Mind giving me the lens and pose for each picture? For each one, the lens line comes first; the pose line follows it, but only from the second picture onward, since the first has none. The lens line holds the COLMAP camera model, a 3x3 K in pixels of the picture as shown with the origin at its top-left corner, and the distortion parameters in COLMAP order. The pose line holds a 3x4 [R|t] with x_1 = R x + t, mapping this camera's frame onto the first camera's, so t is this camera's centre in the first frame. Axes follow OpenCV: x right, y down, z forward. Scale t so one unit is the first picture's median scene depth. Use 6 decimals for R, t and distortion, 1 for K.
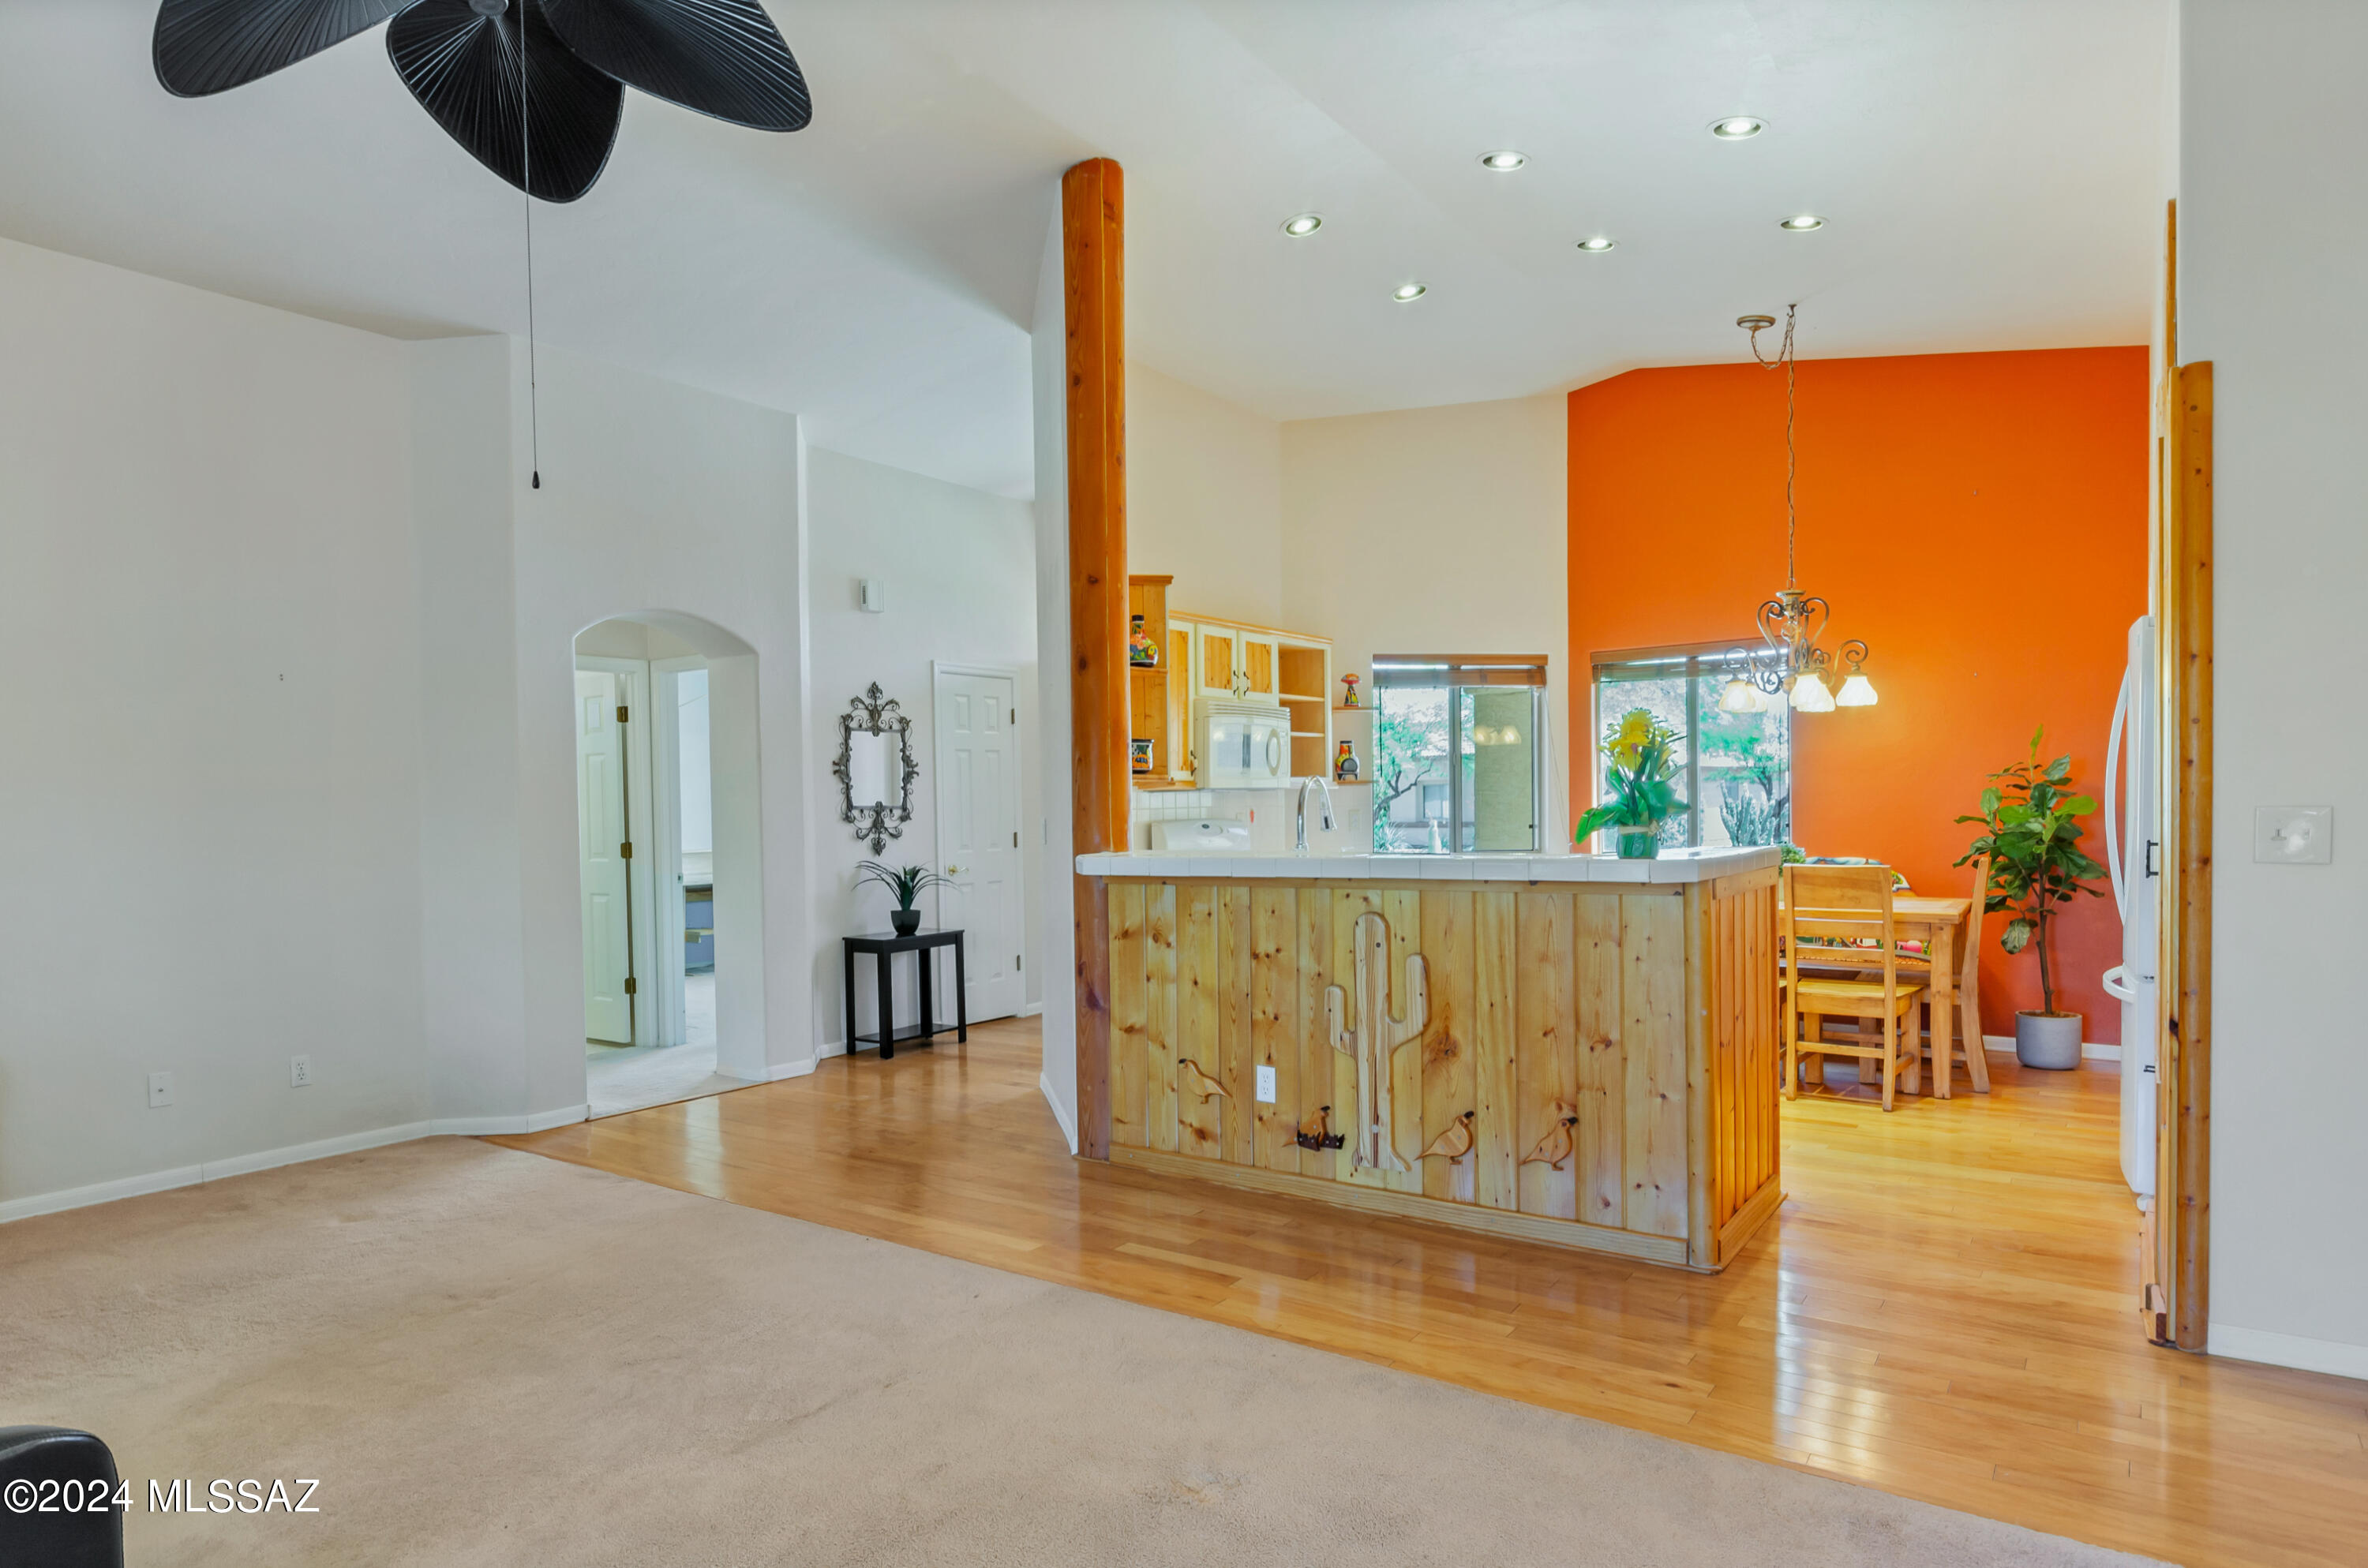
lens RADIAL K [[1276.7, 0, 1170.3], [0, 1276.7, 801.7], [0, 0, 1]] dist [0.018277, -0.000042]
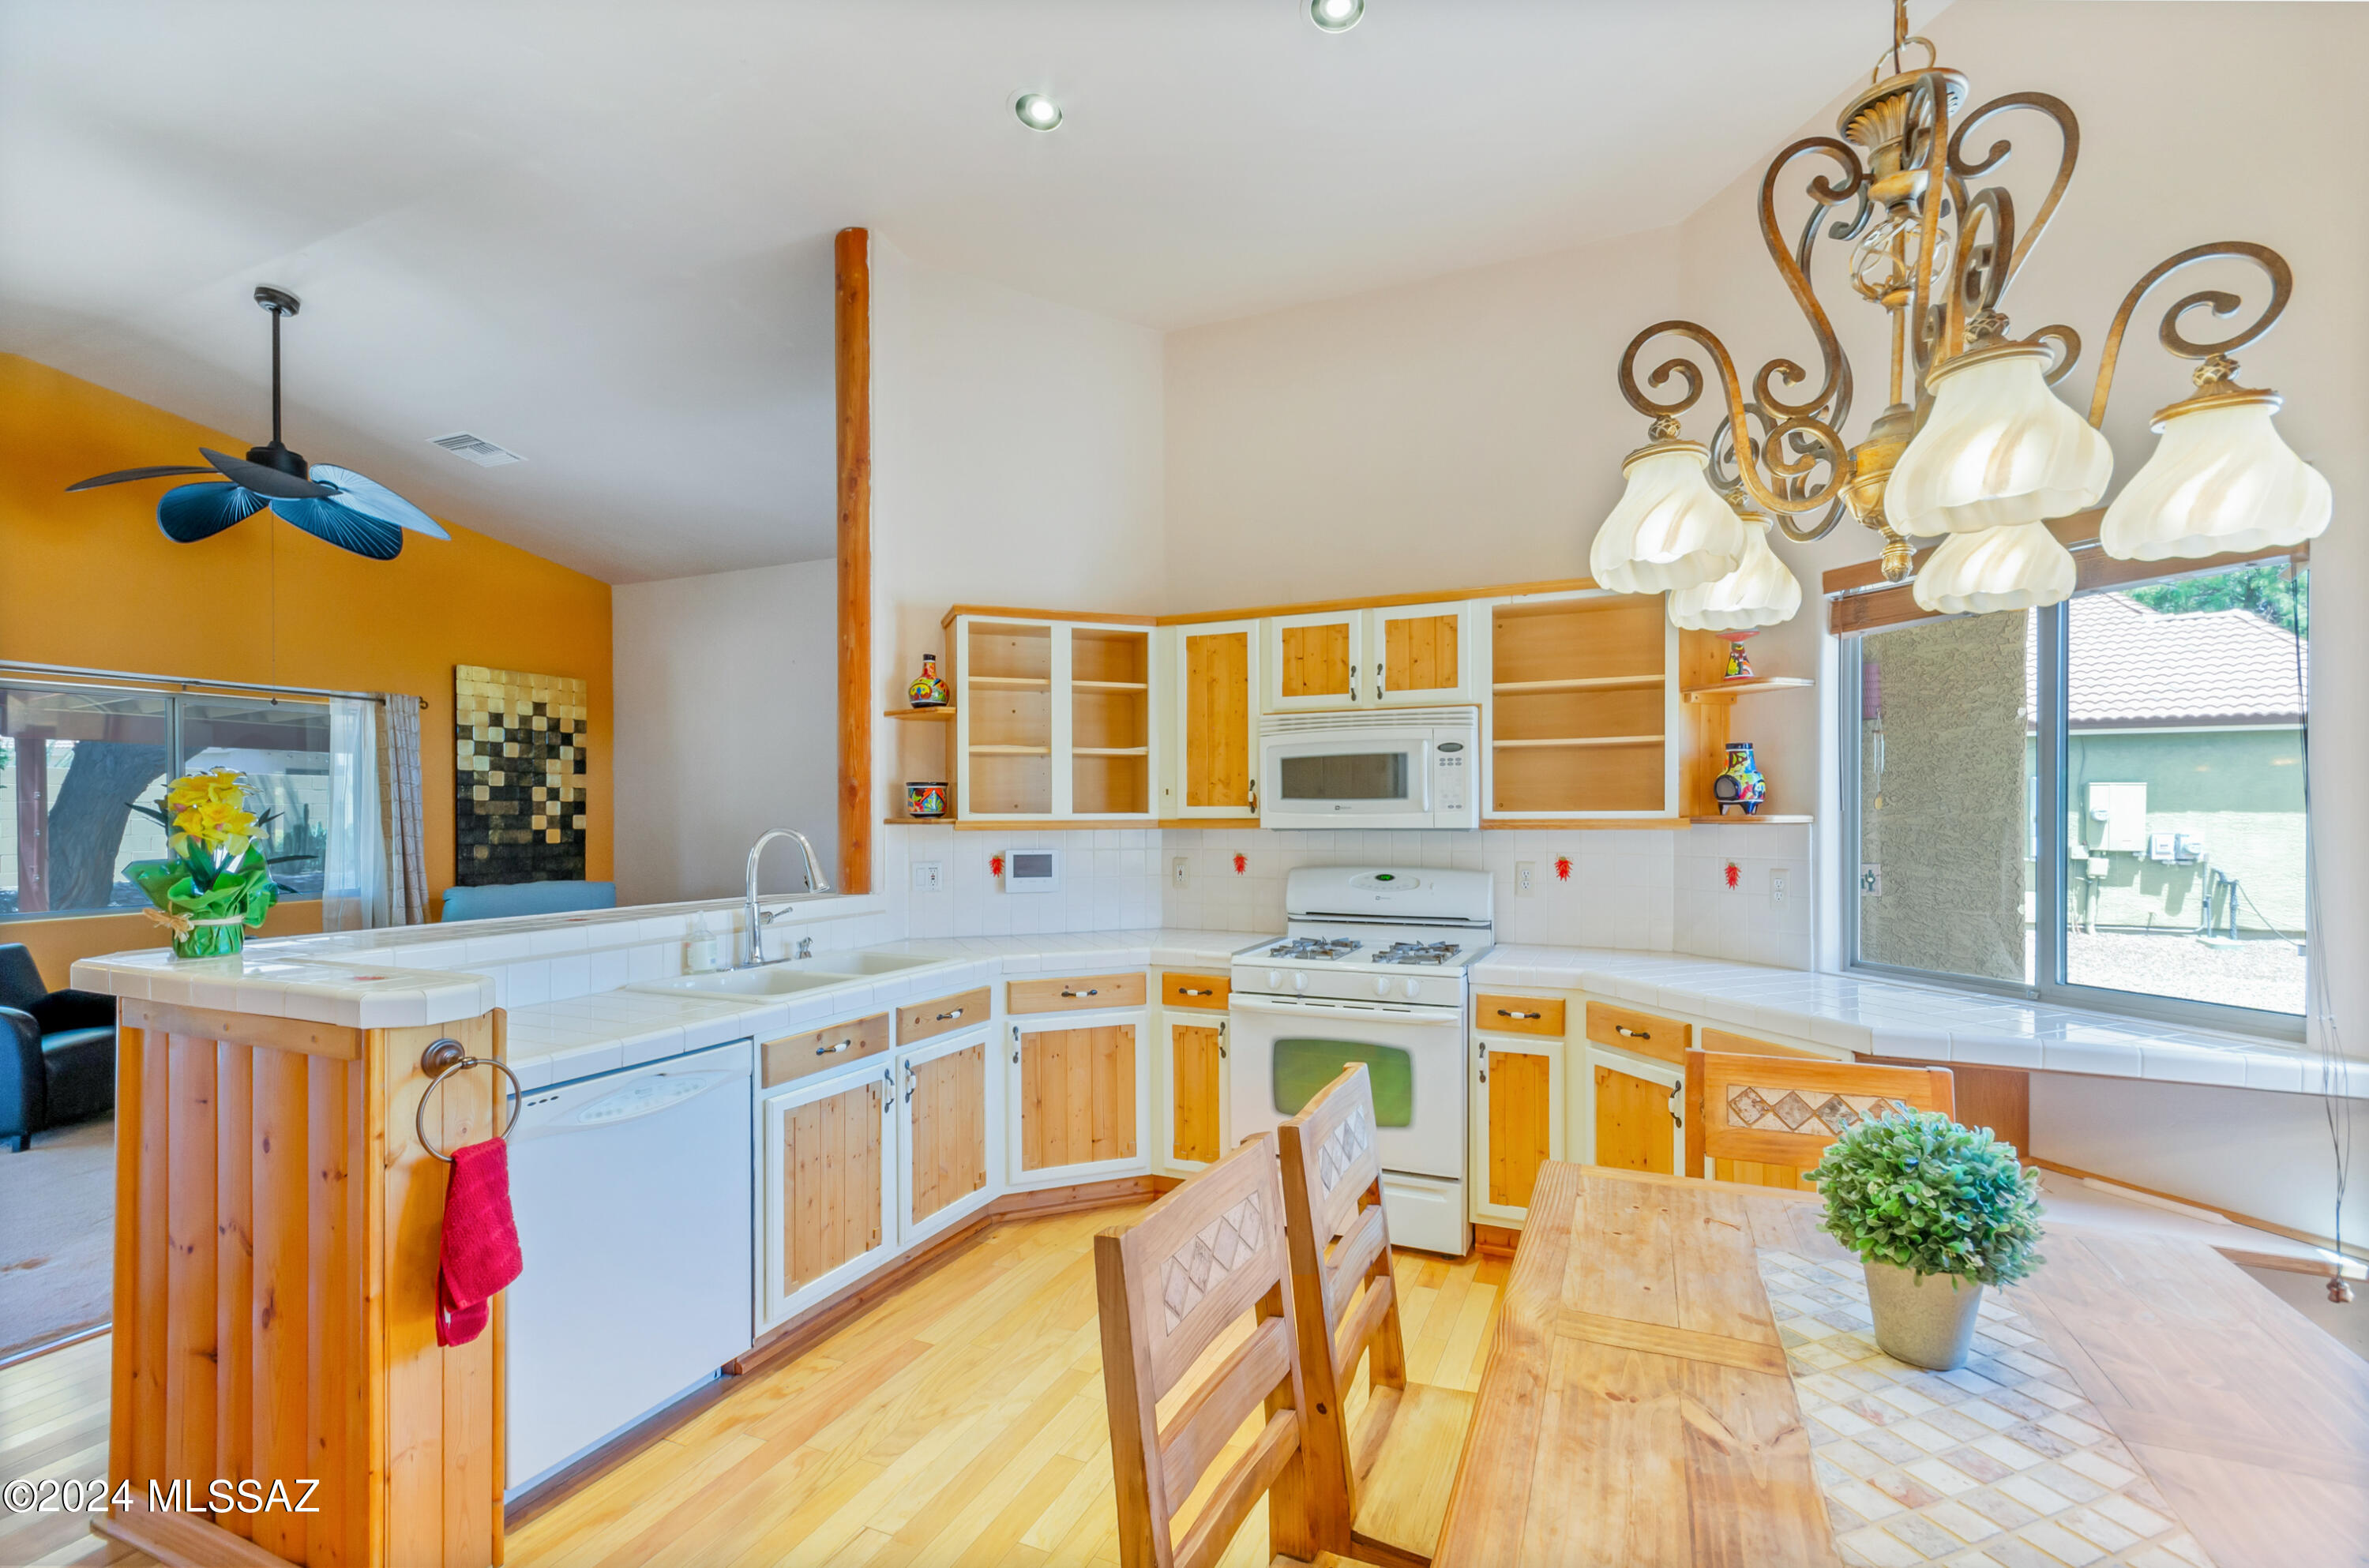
lens RADIAL K [[1042.0, 0, 1182.1], [0, 1042.0, 797.5], [0, 0, 1]] dist [-0.001628, -0.000643]
pose [[0.220303, 0.004487, -0.975421, 0.525919], [-0.000429, 0.999990, 0.004503, -0.026311], [0.975431, -0.000573, 0.220303, 0.667565]]
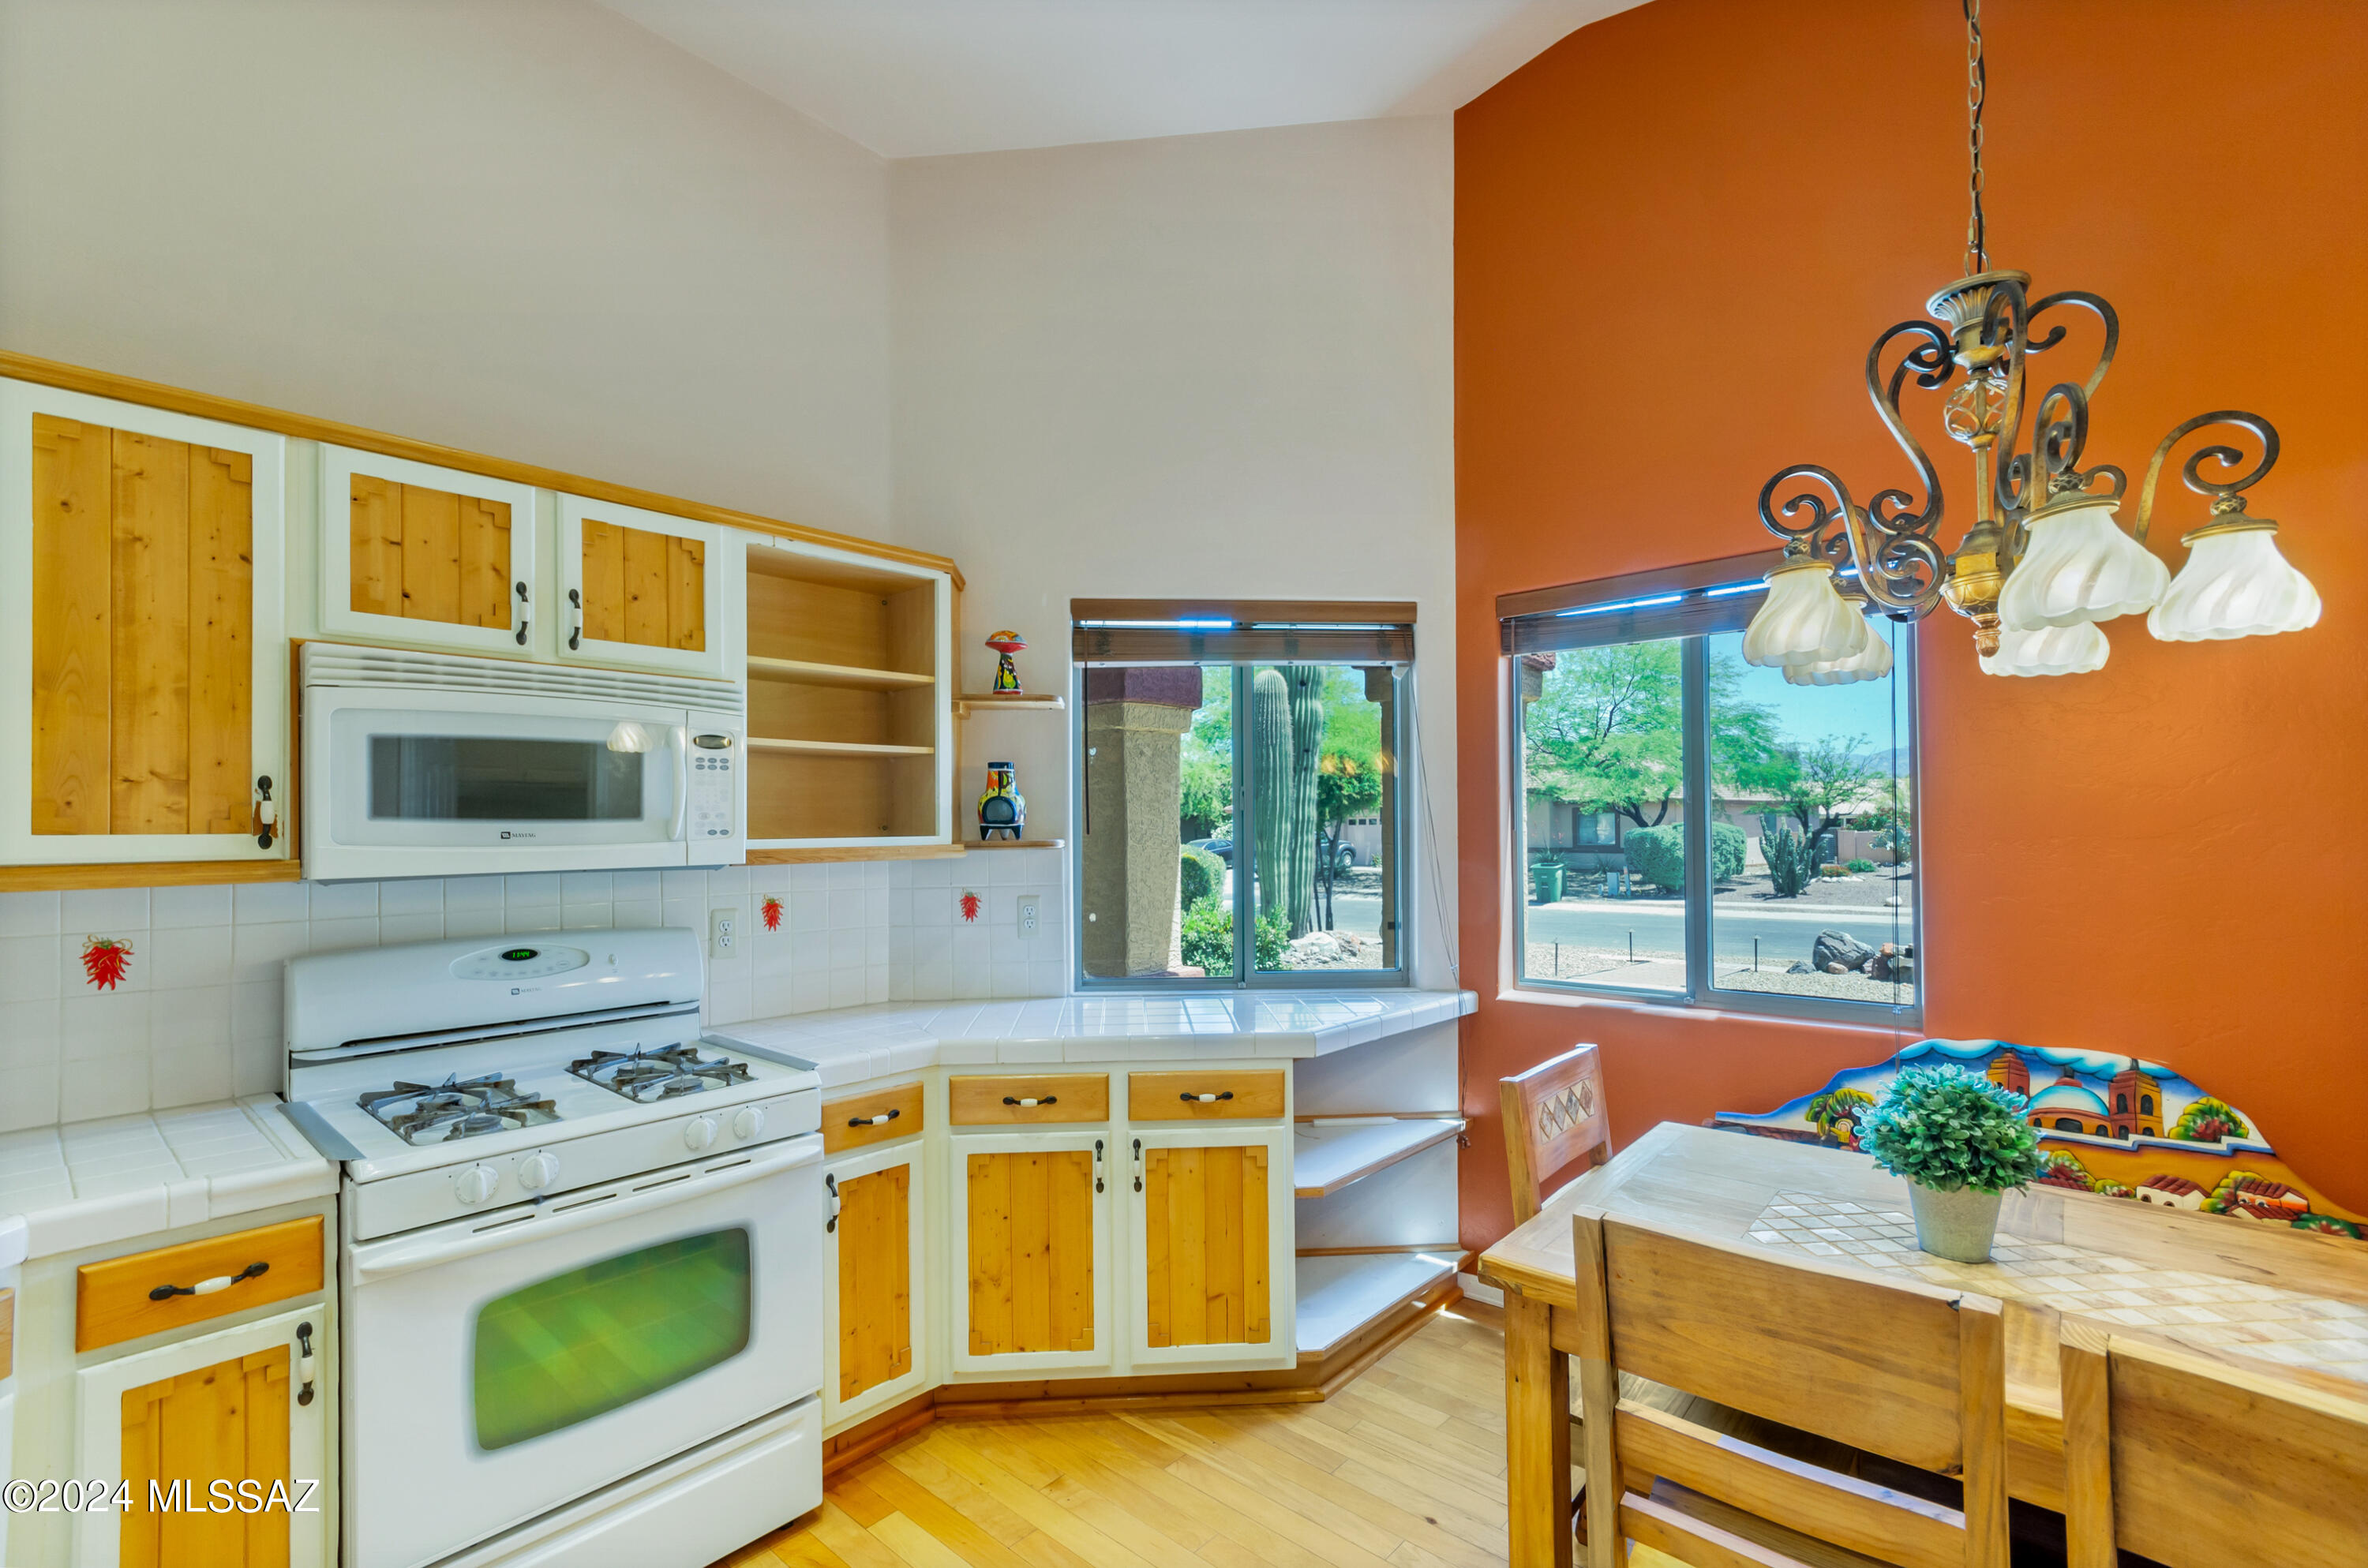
lens RADIAL K [[1041.5, 0, 1204.9], [0, 1041.5, 809.8], [0, 0, 1]] dist [-0.001628, -0.000643]
pose [[0.996440, 0.006603, -0.084049, 0.255997], [-0.007931, 0.999849, -0.015472, -0.023076], [0.083935, 0.016083, 0.996341, 0.593118]]
